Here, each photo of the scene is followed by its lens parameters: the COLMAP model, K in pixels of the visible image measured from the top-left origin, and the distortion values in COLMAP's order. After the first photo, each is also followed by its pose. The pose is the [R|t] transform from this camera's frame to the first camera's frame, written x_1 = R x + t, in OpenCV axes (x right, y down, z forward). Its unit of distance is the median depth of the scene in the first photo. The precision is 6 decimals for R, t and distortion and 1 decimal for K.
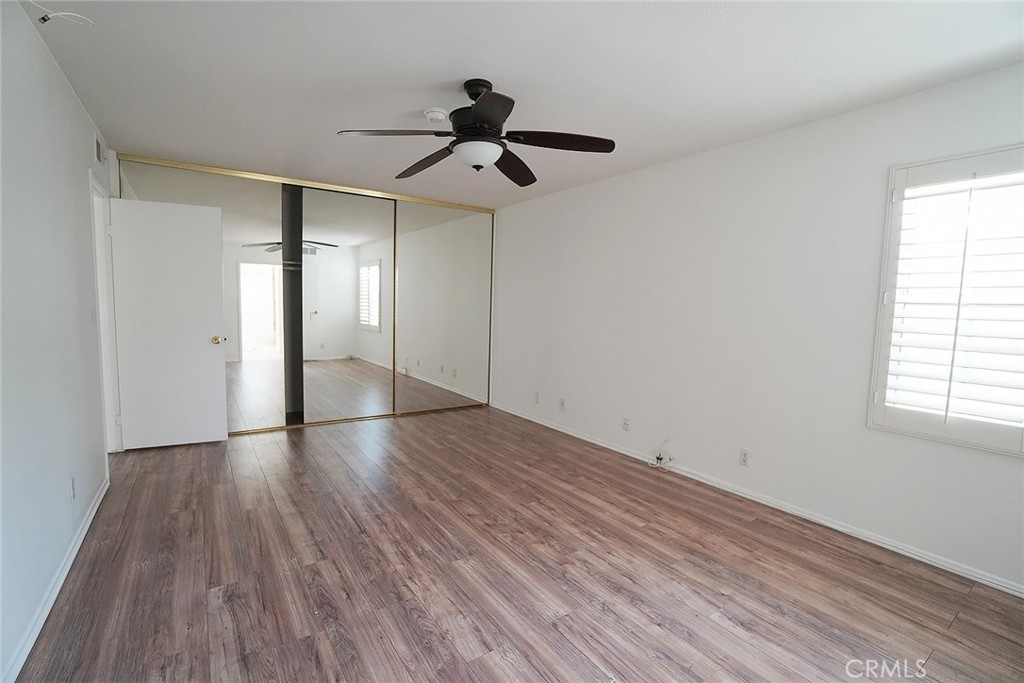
lens RADIAL K [[474.5, 0, 506.9], [0, 474.5, 345.4], [0, 0, 1]] dist [-0.054183, 0.017598]
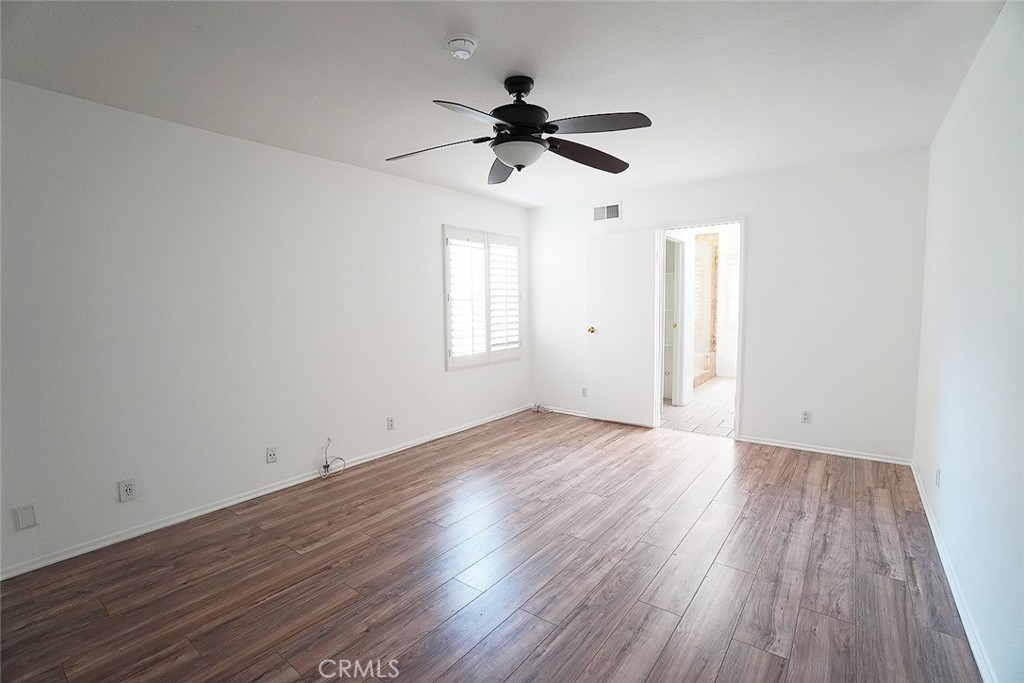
lens RADIAL K [[474.5, 0, 508.8], [0, 474.5, 339.1], [0, 0, 1]] dist [-0.054183, 0.017598]
pose [[-0.337679, -0.089248, 0.937021, -0.961916], [0.088303, 0.988101, 0.125935, -0.146384], [-0.937110, 0.125267, -0.325780, 1.333602]]
